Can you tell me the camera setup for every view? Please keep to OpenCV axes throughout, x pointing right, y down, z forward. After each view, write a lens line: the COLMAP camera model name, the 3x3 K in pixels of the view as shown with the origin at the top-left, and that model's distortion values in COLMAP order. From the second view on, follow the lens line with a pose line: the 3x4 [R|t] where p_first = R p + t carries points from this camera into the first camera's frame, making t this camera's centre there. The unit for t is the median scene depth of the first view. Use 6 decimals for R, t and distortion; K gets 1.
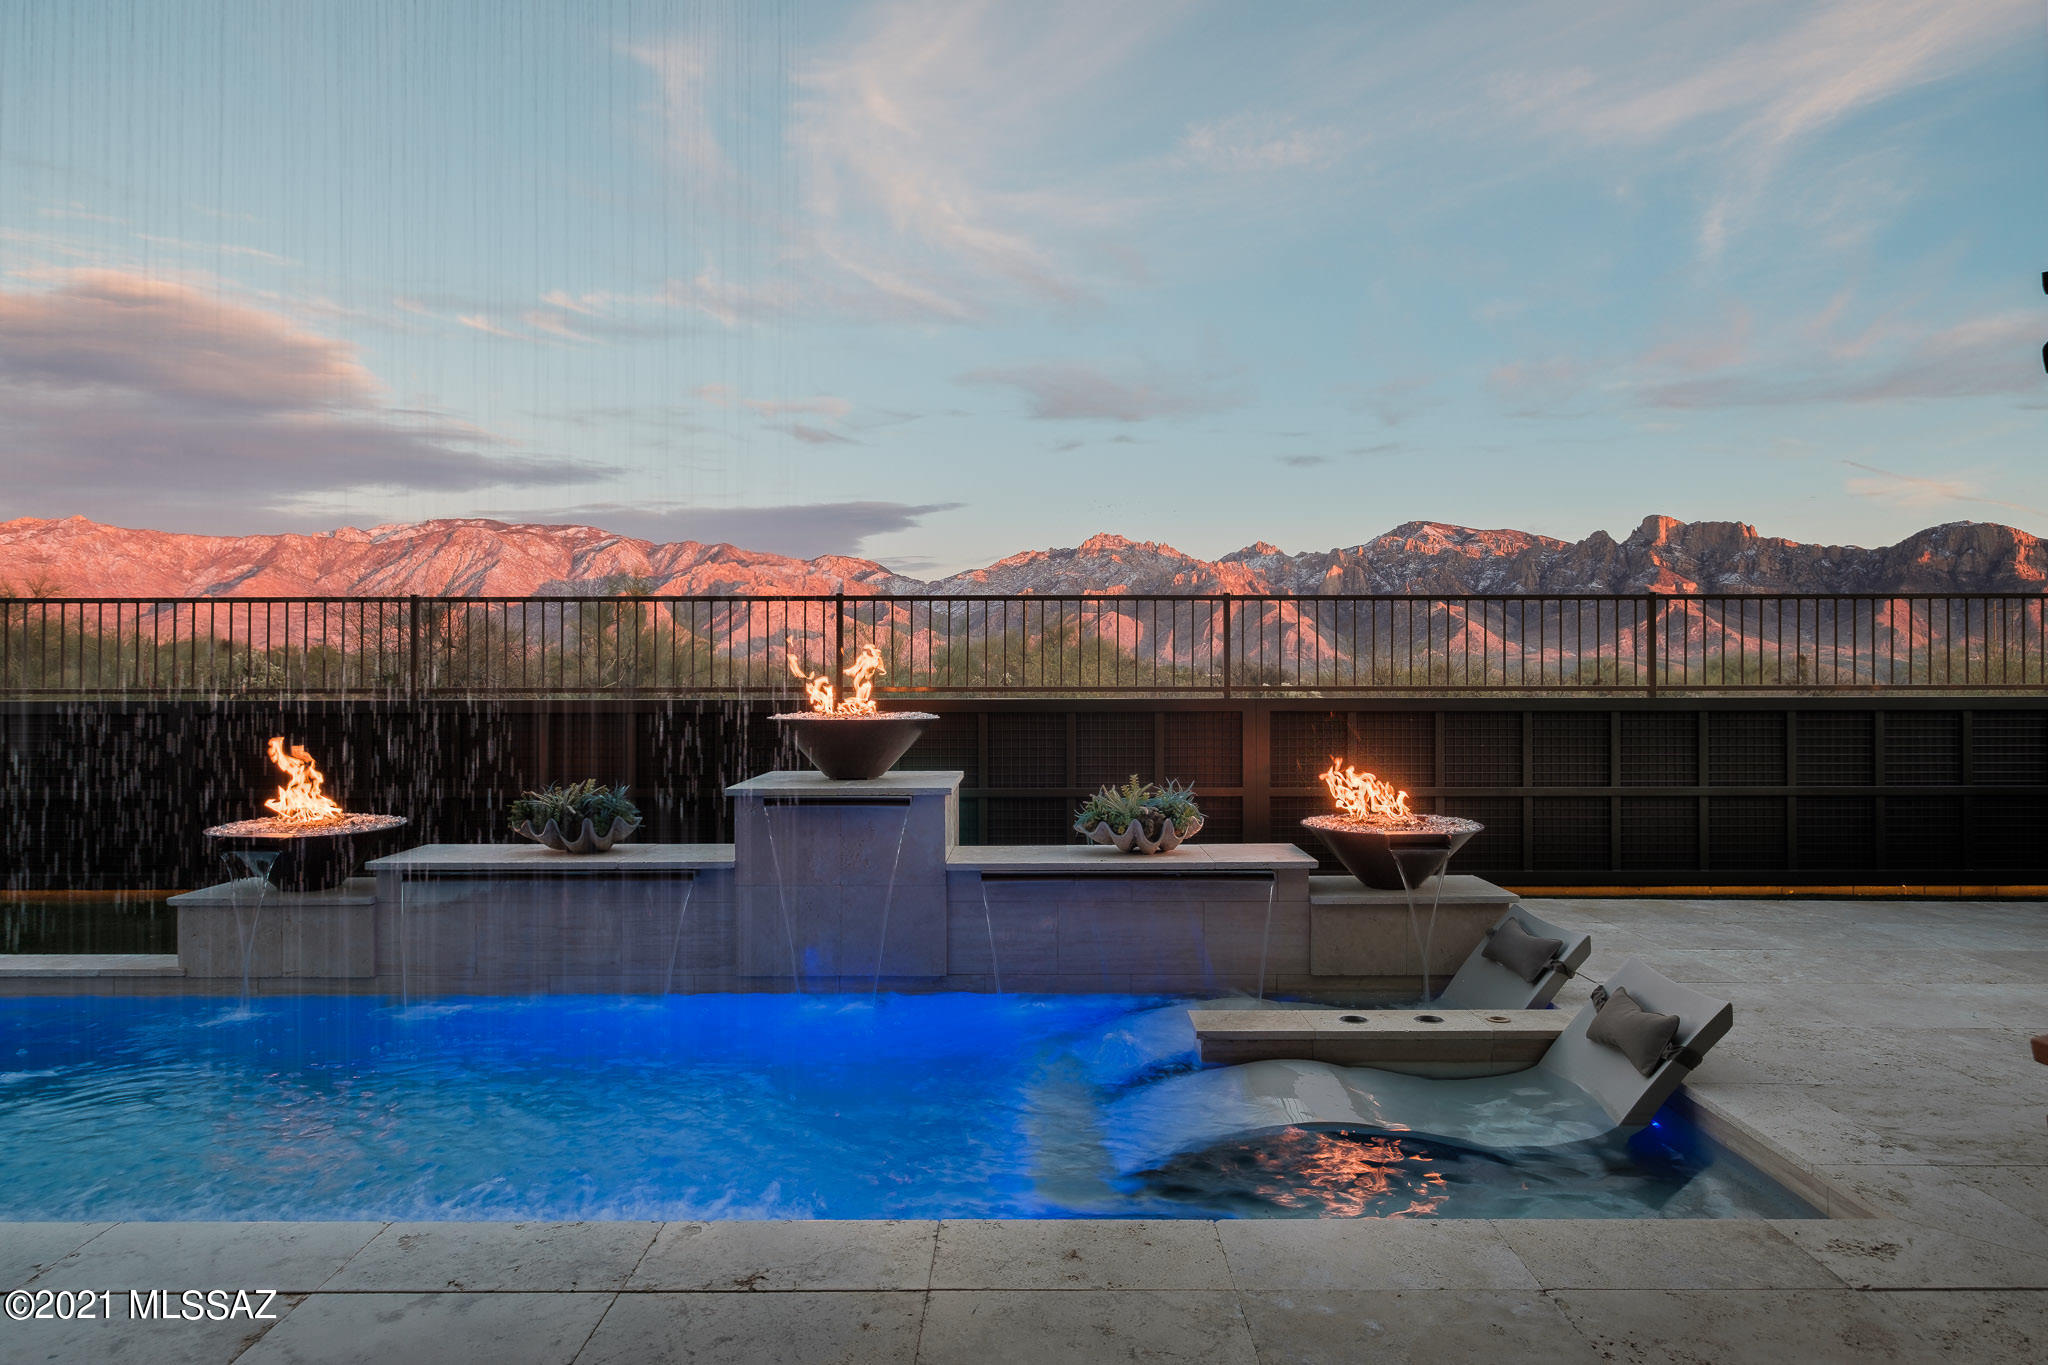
lens RADIAL K [[1197.6, 0, 1024.0], [0, 1197.6, 682.5], [0, 0, 1]] dist [-0.000740, -0.000028]
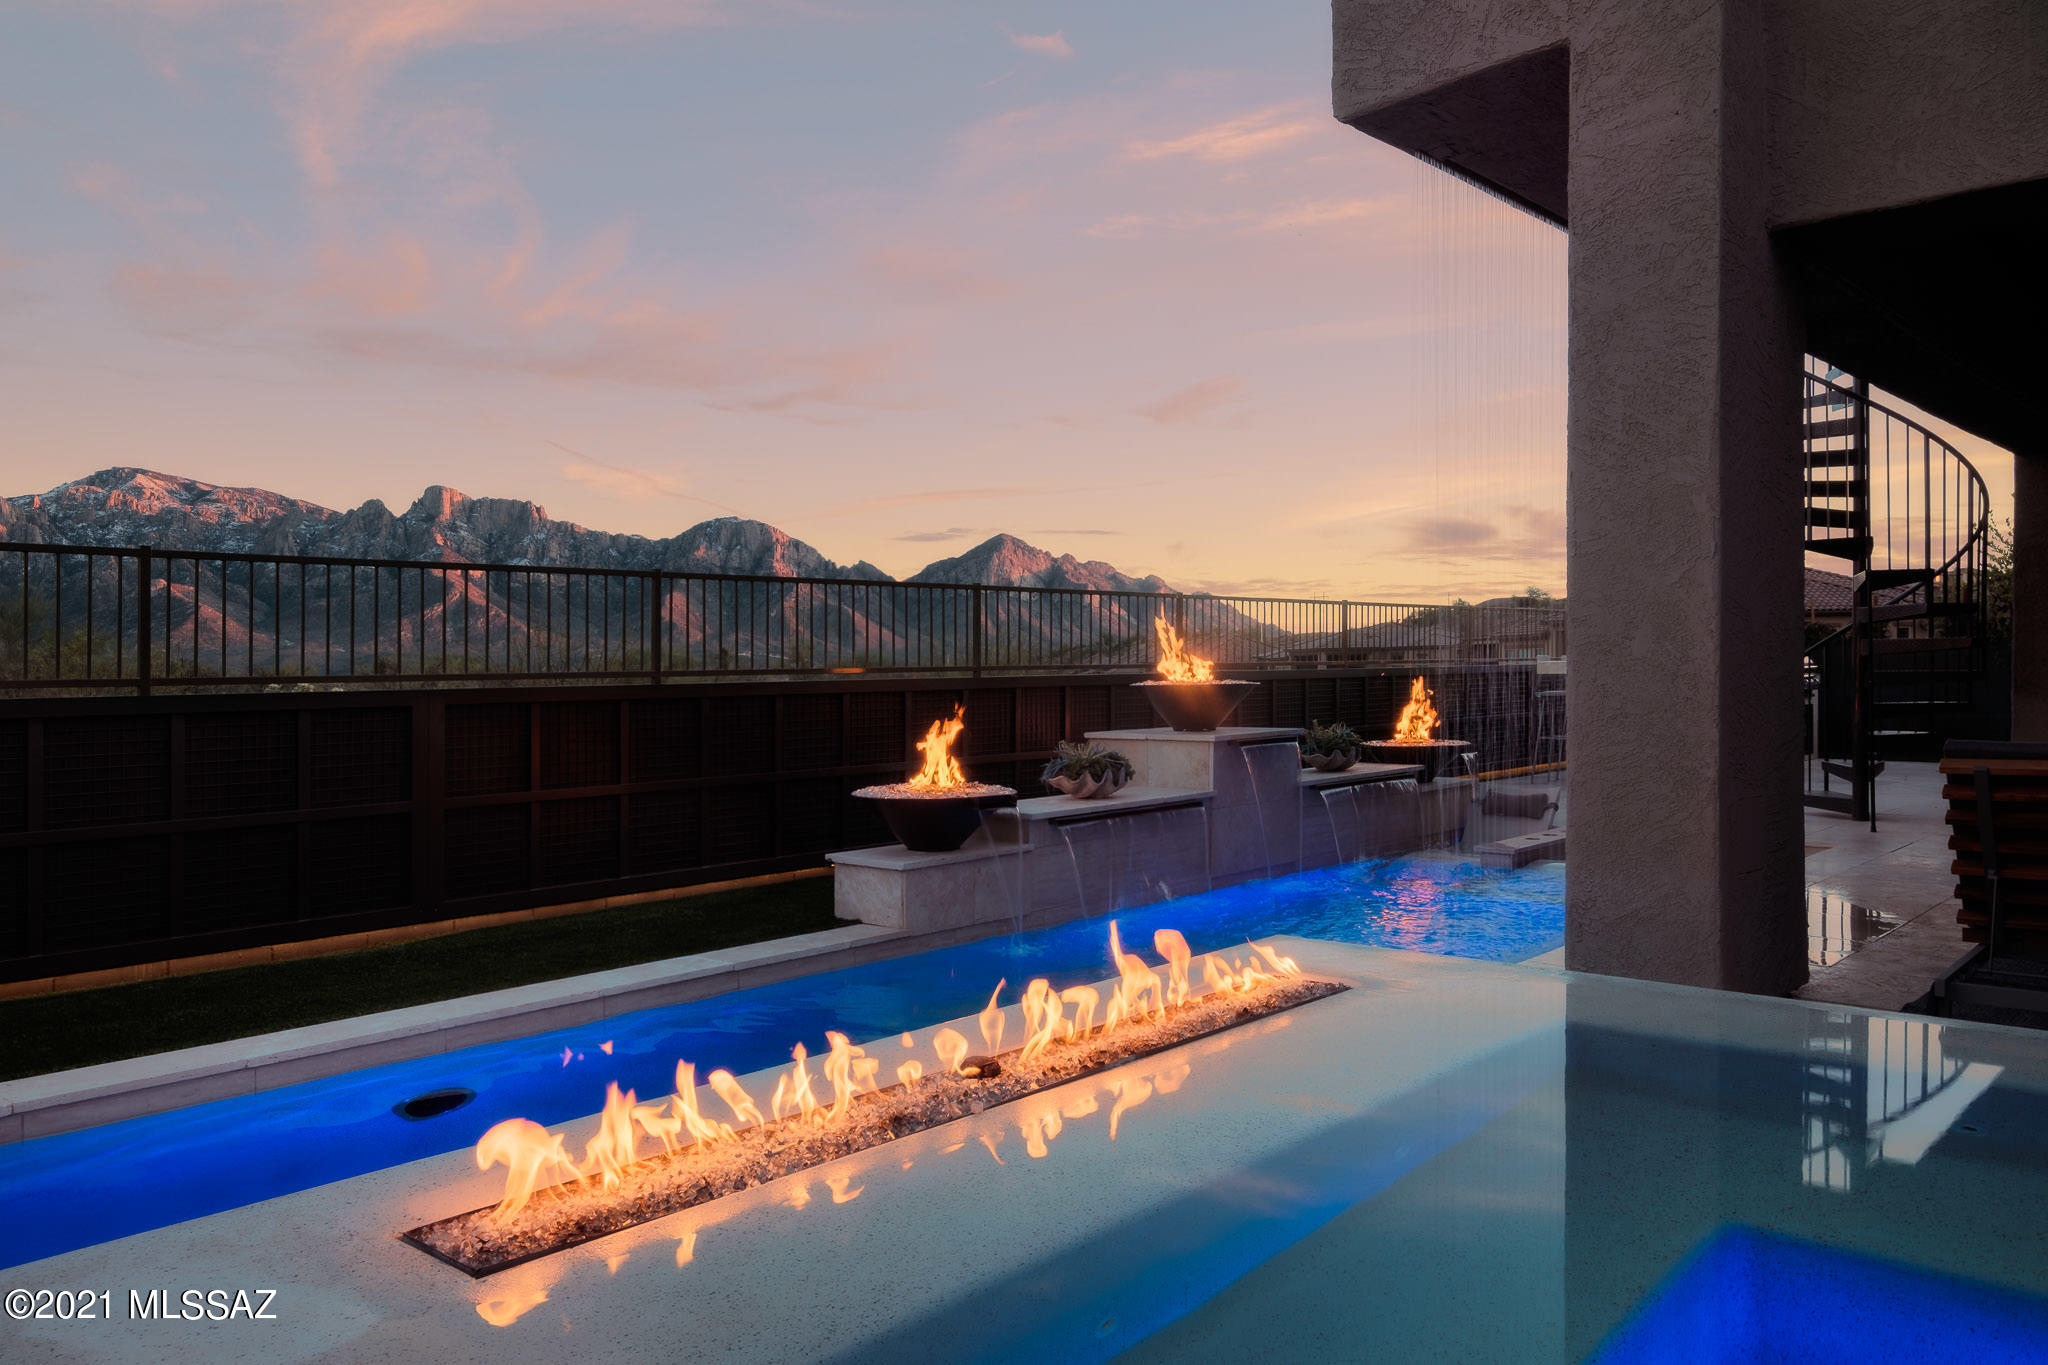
lens RADIAL K [[1523.0, 0, 1024.0], [0, 1523.0, 682.5], [0, 0, 1]] dist [0.002703, 0.000602]
pose [[0.667466, -0.014469, 0.744499, -0.515207], [0.009834, 0.999895, 0.010616, 0.002132], [-0.744575, 0.000236, 0.667539, -0.001535]]
